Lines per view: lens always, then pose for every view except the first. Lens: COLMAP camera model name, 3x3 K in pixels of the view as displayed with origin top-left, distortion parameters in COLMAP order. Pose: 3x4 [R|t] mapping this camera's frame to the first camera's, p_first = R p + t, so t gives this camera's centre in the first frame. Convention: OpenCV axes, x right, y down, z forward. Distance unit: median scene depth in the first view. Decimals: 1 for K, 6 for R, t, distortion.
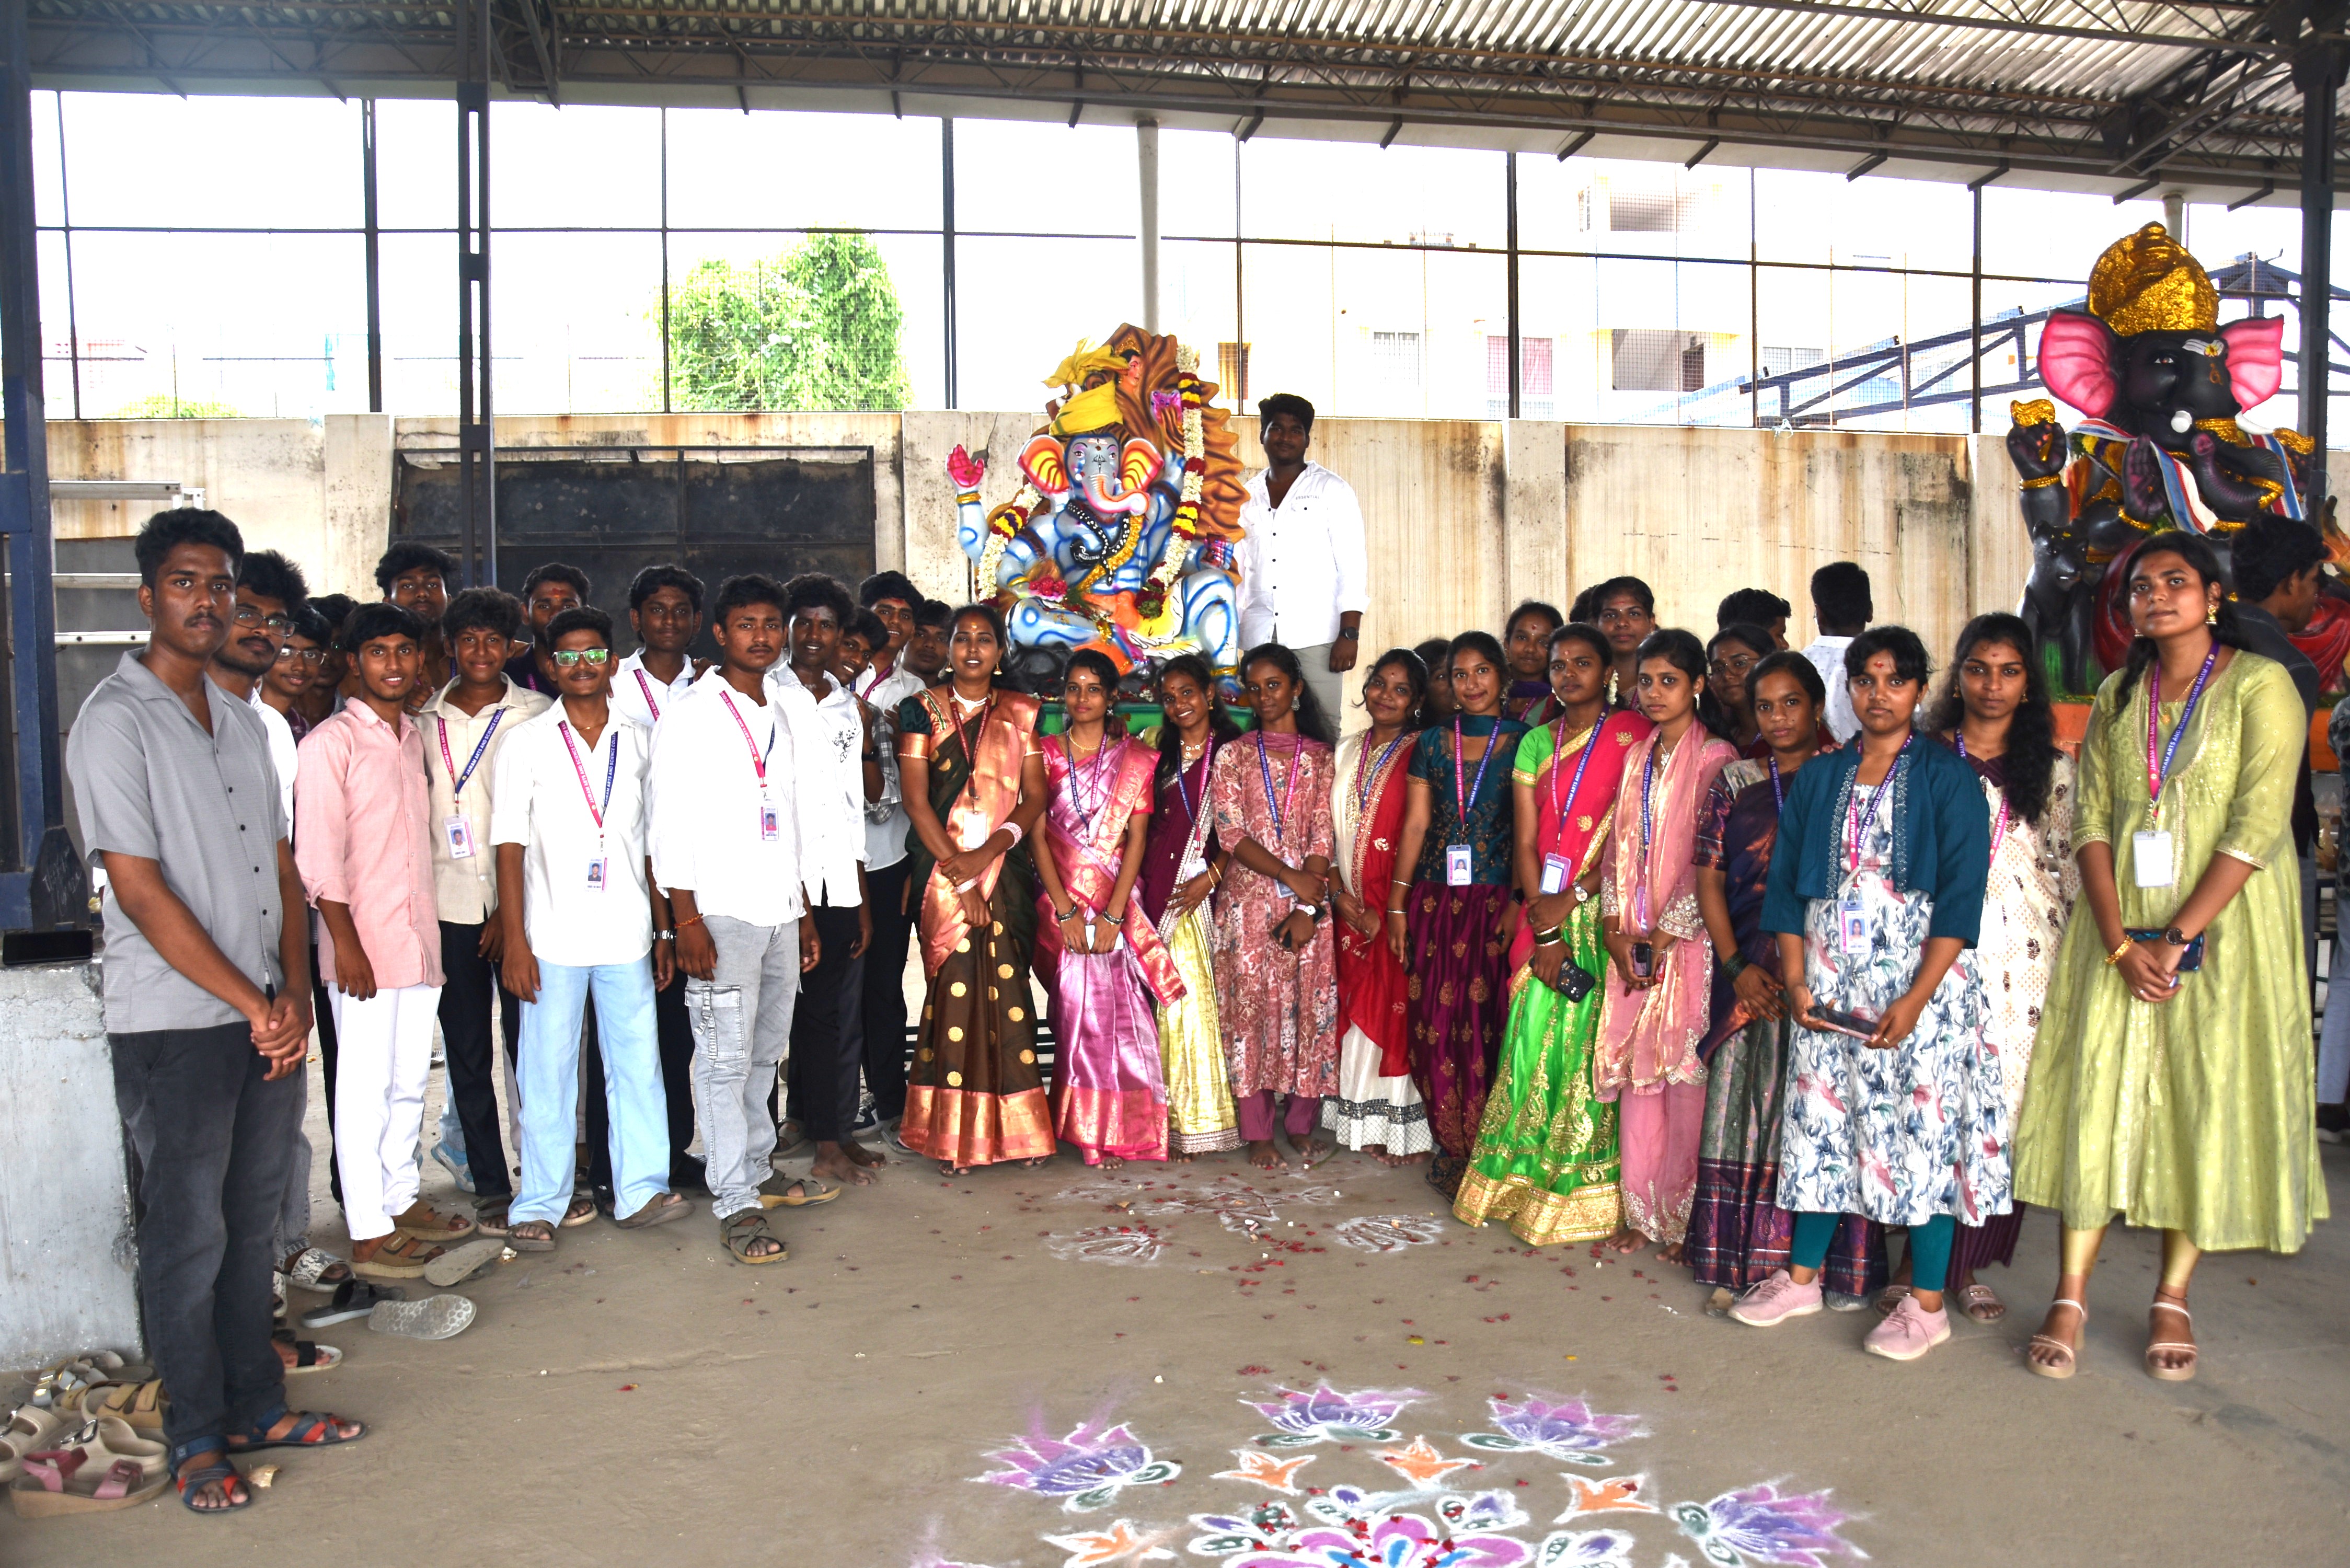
lens RADIAL K [[1846.3, 0, 1195.2], [0, 1846.3, 821.4], [0, 0, 1]] dist [-0.165128, 0.126772]
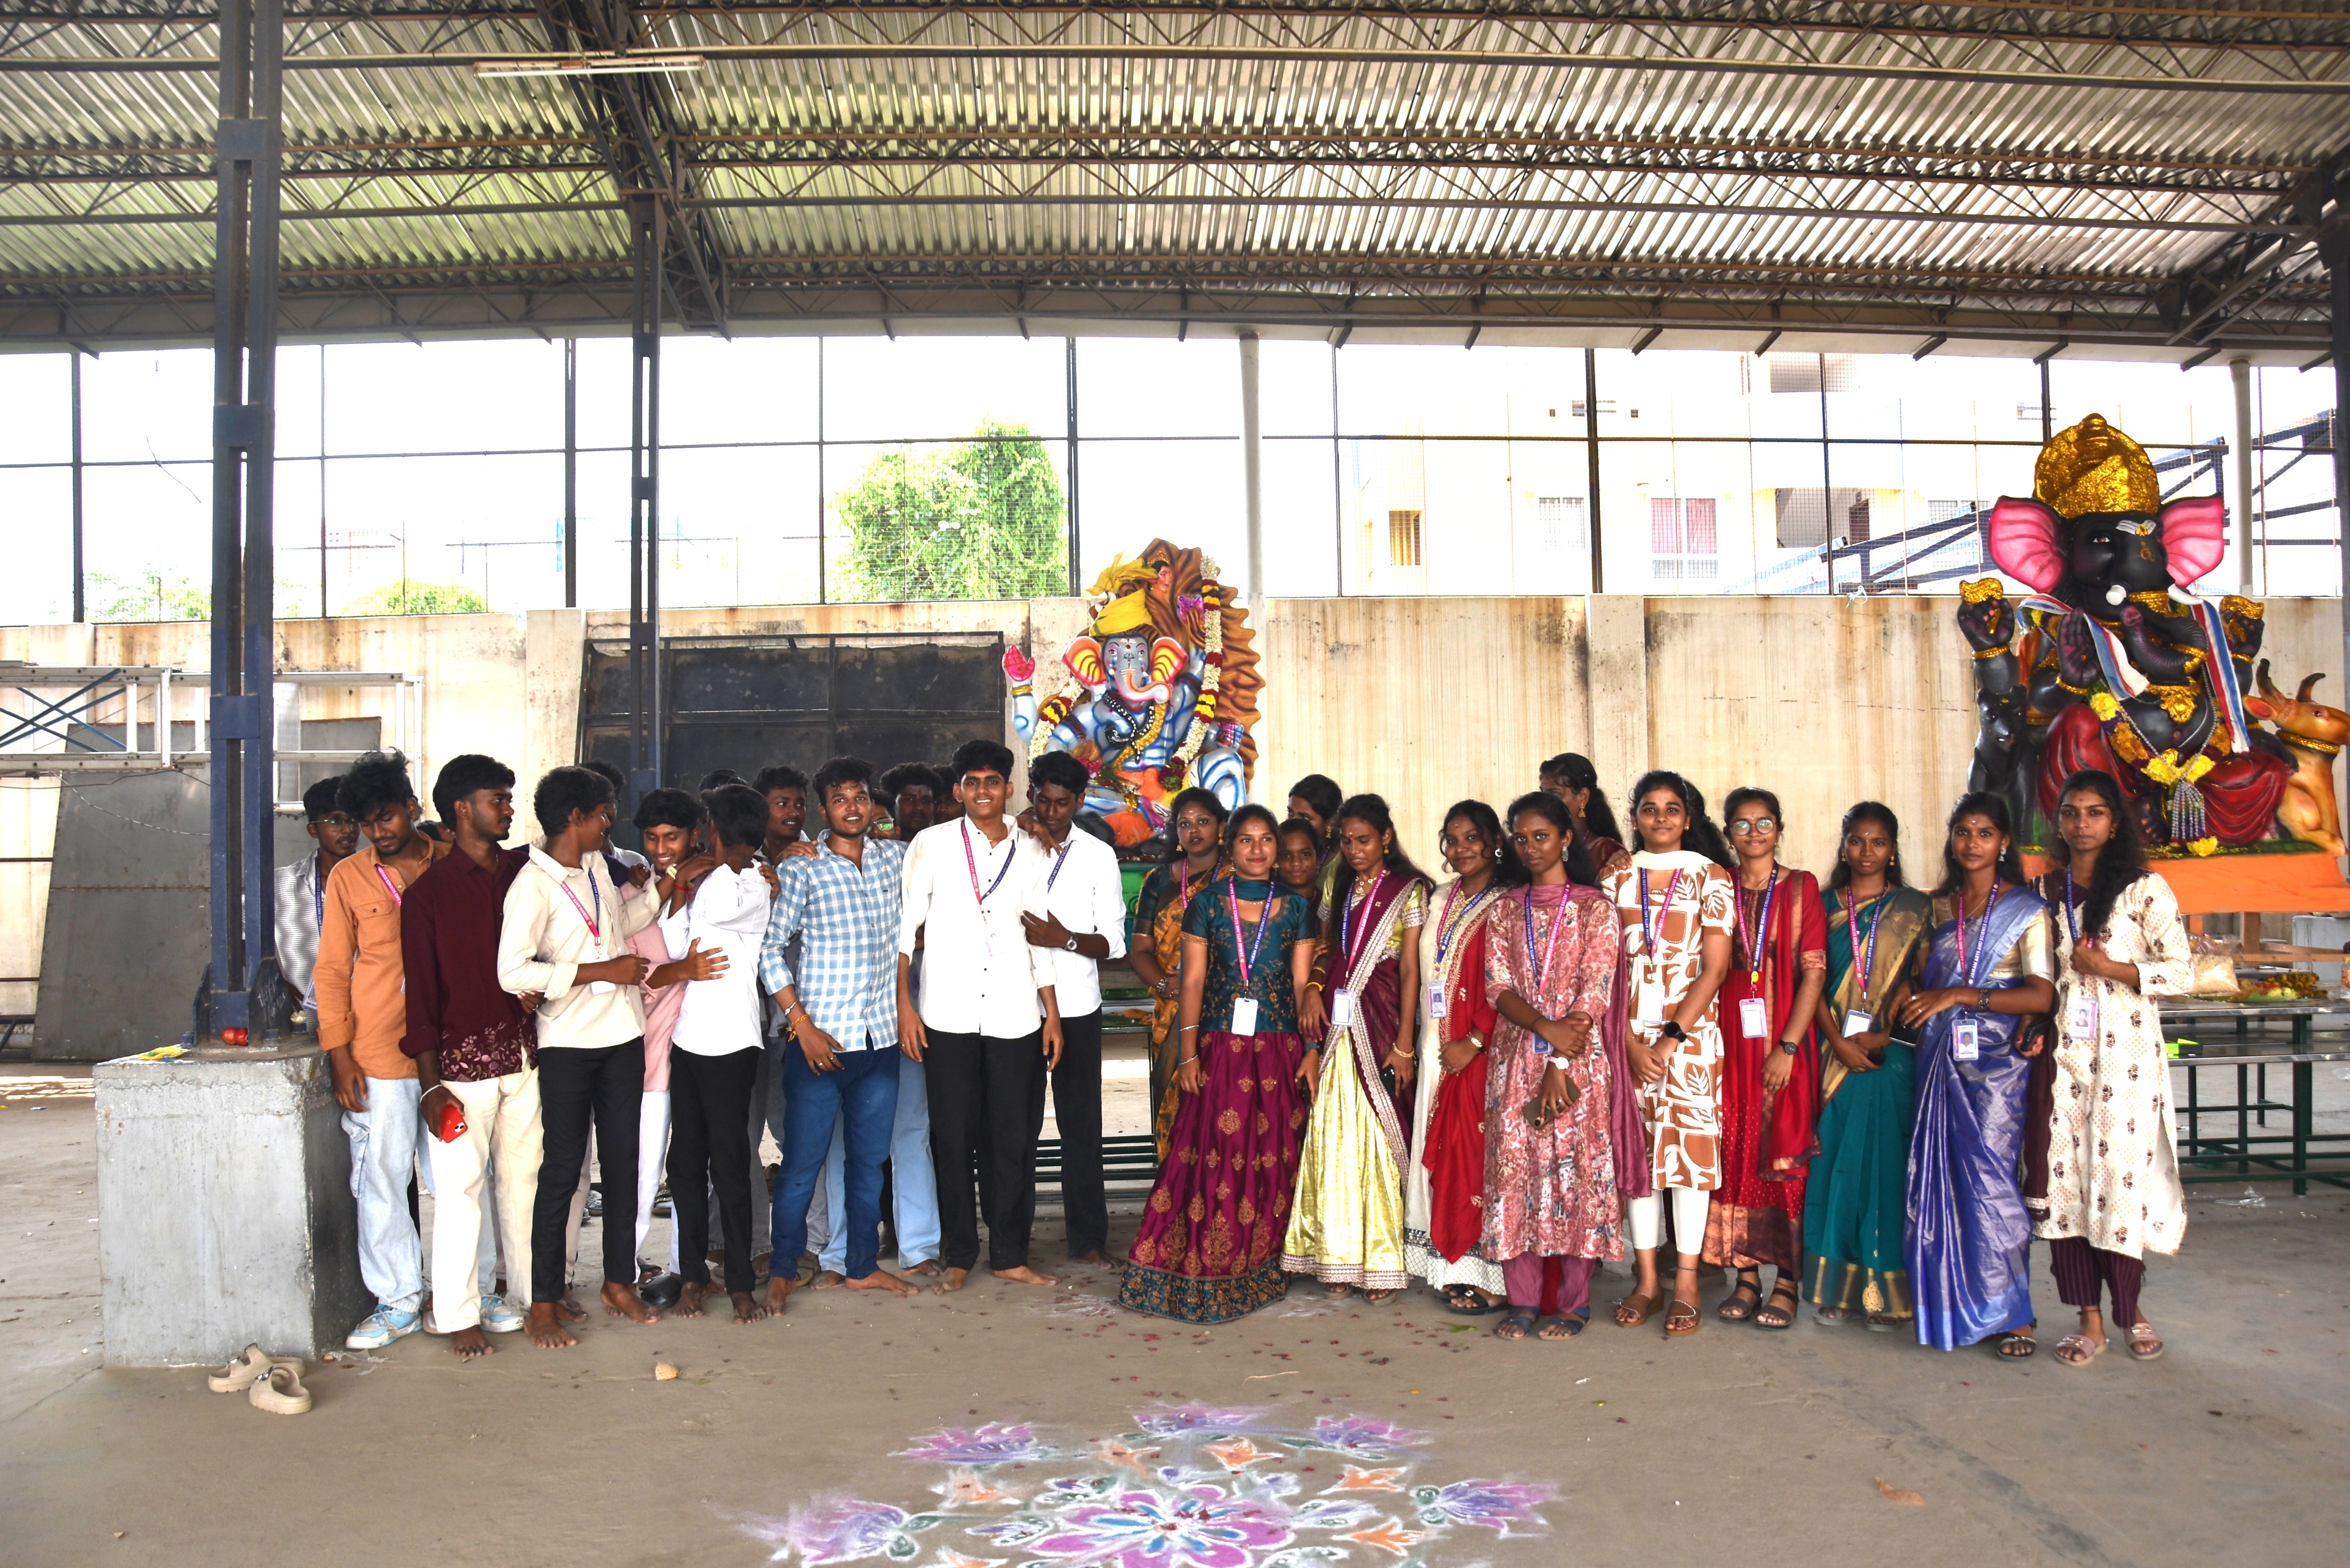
lens RADIAL K [[1845.4, 0, 1193.5], [0, 1845.4, 816.1], [0, 0, 1]] dist [-0.168574, 0.131270]
pose [[0.993118, -0.008770, -0.116792, 0.069896], [-0.001514, 0.996149, -0.087669, 0.004746], [0.117111, 0.087242, 0.989279, -0.086998]]
